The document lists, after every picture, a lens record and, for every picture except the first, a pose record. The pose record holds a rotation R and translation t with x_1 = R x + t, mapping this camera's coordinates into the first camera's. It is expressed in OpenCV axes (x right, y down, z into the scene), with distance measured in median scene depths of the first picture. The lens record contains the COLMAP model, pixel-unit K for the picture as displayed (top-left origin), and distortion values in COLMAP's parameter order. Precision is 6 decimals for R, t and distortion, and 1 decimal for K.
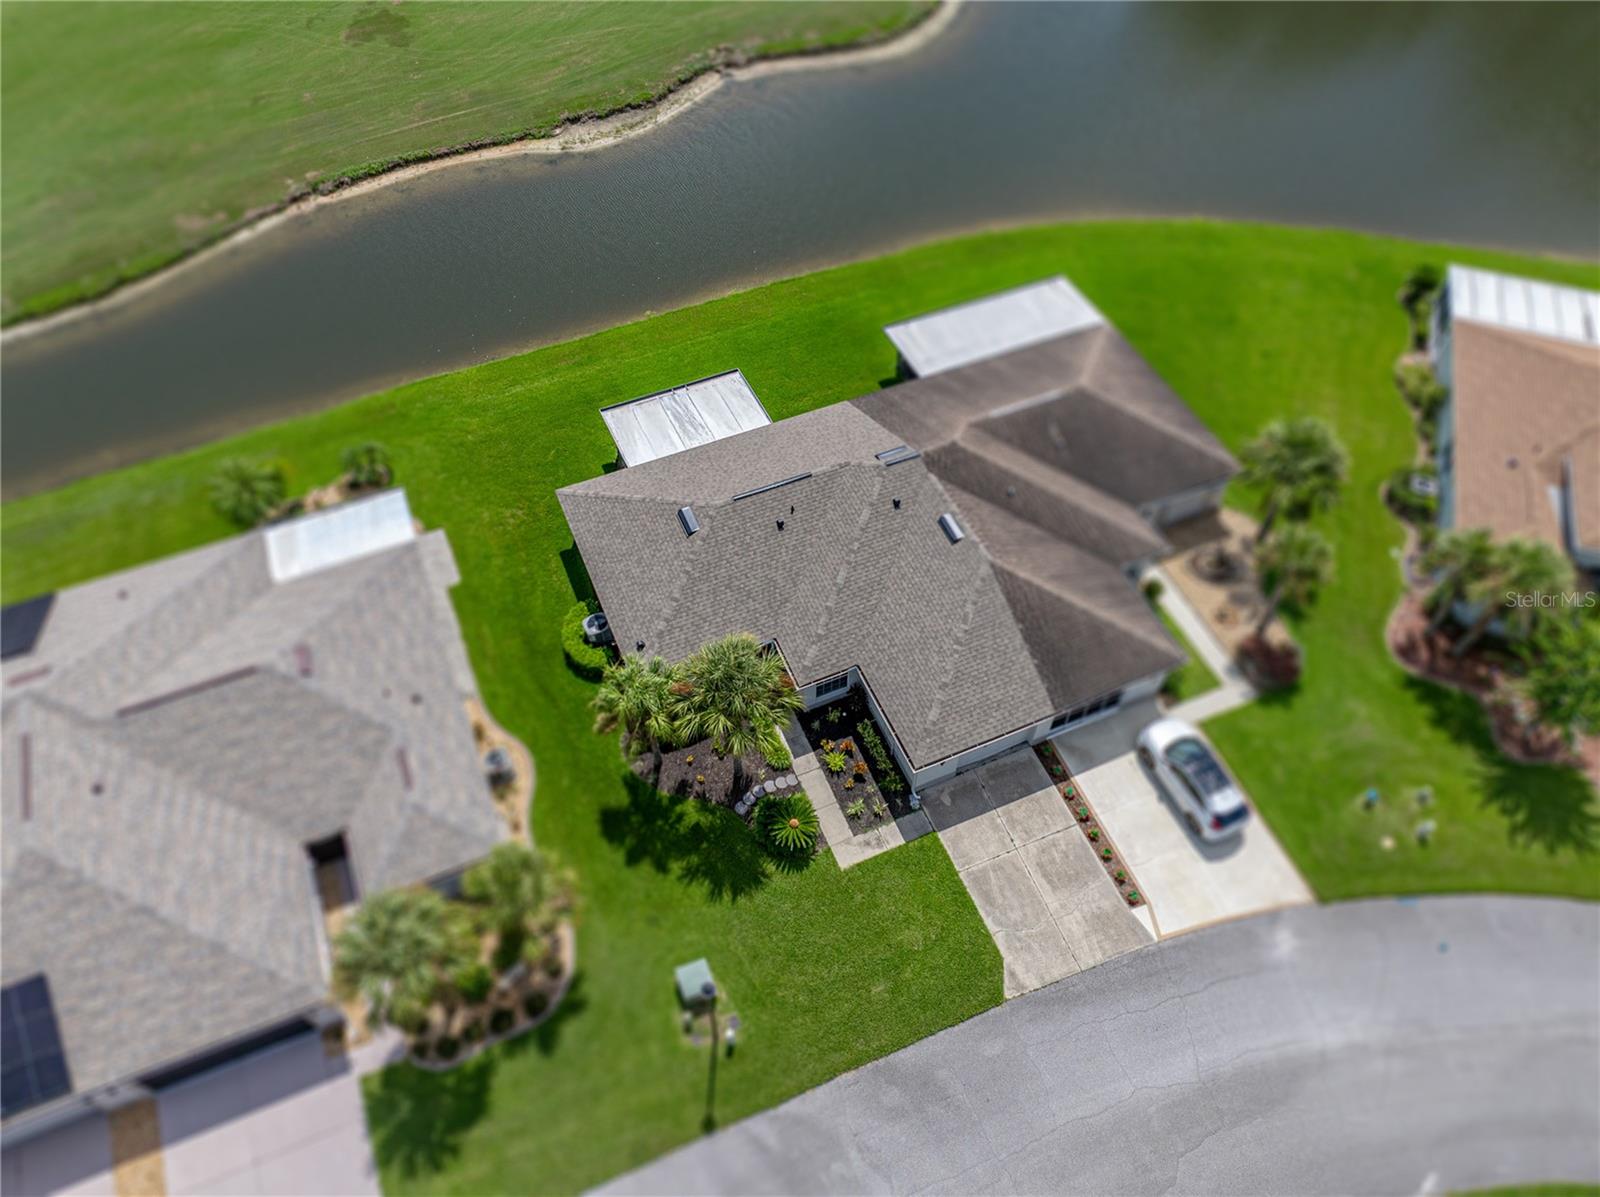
lens RADIAL K [[1160.1, 0, 800.0], [0, 1160.1, 598.5], [0, 0, 1]] dist [-0.032153, -0.004231]
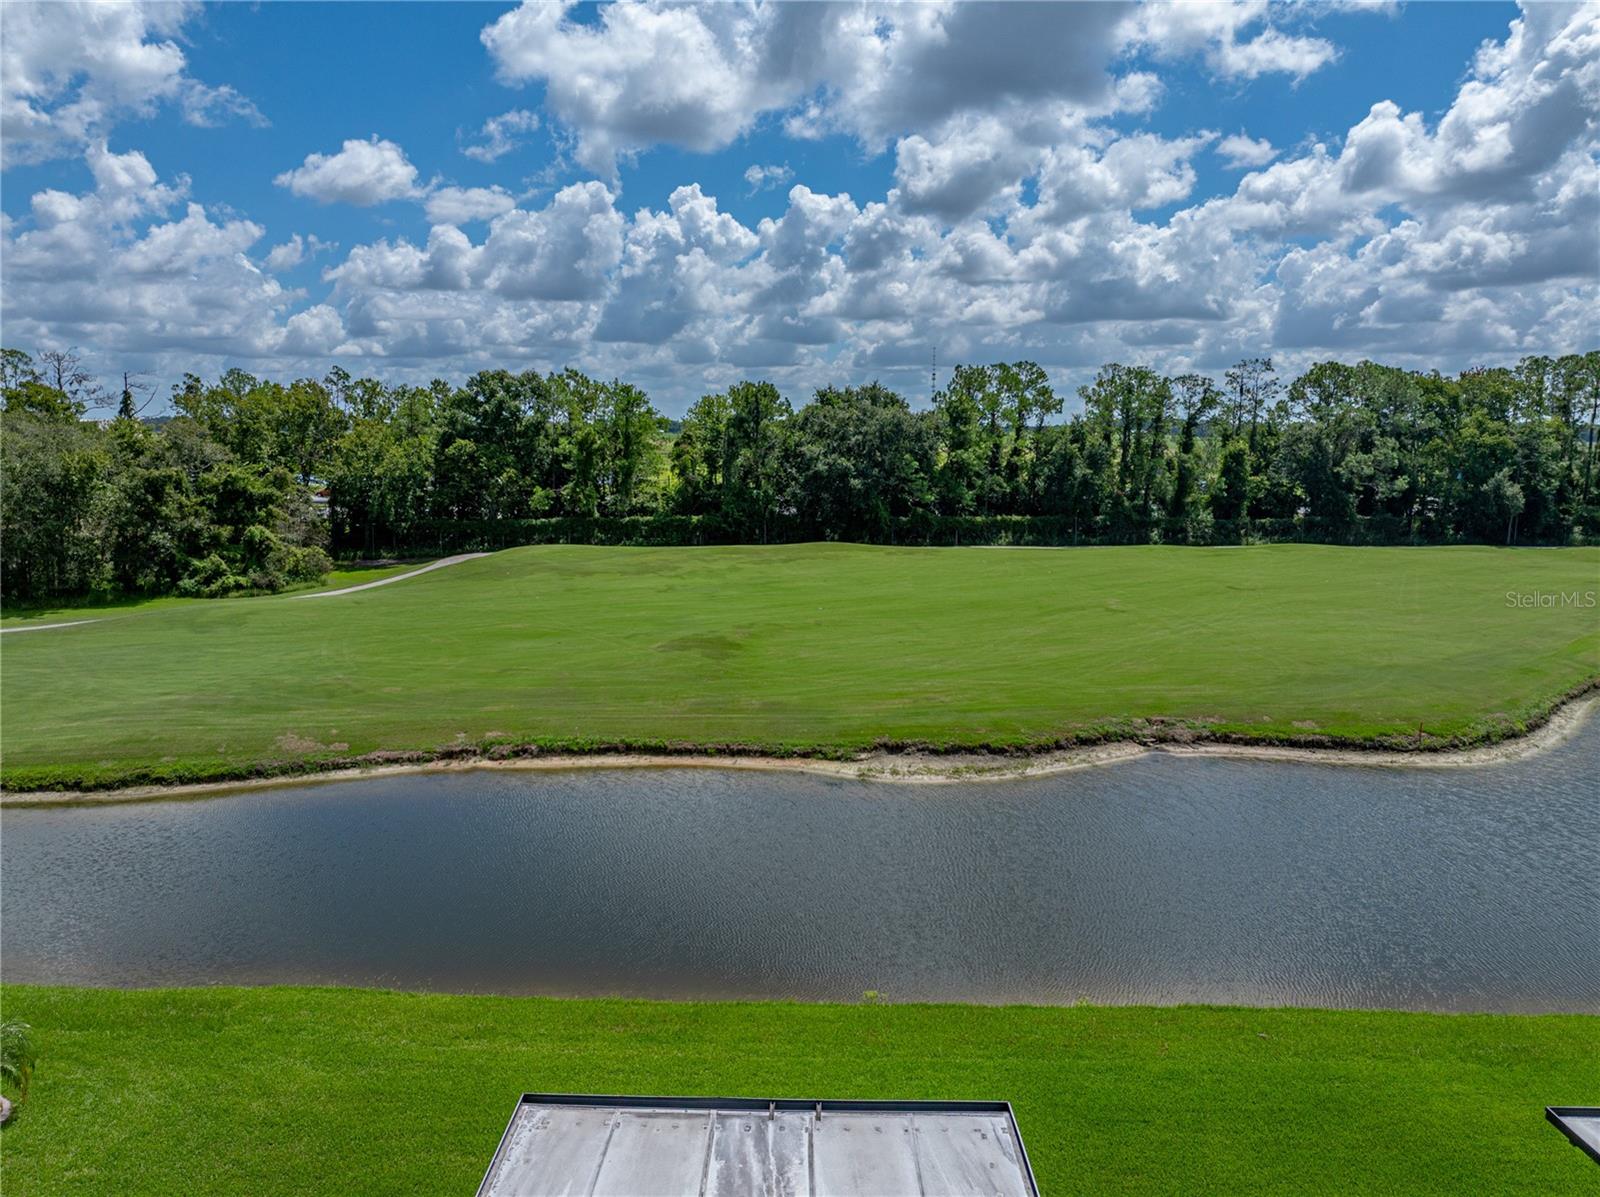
lens RADIAL K [[1160.1, 0, 800.0], [0, 1160.1, 598.5], [0, 0, 1]] dist [-0.032153, -0.004231]
pose [[0.912698, 0.093079, -0.397892, 0.001417], [-0.340961, 0.710149, -0.615983, -0.066177], [0.225228, 0.697872, 0.679888, 0.505645]]
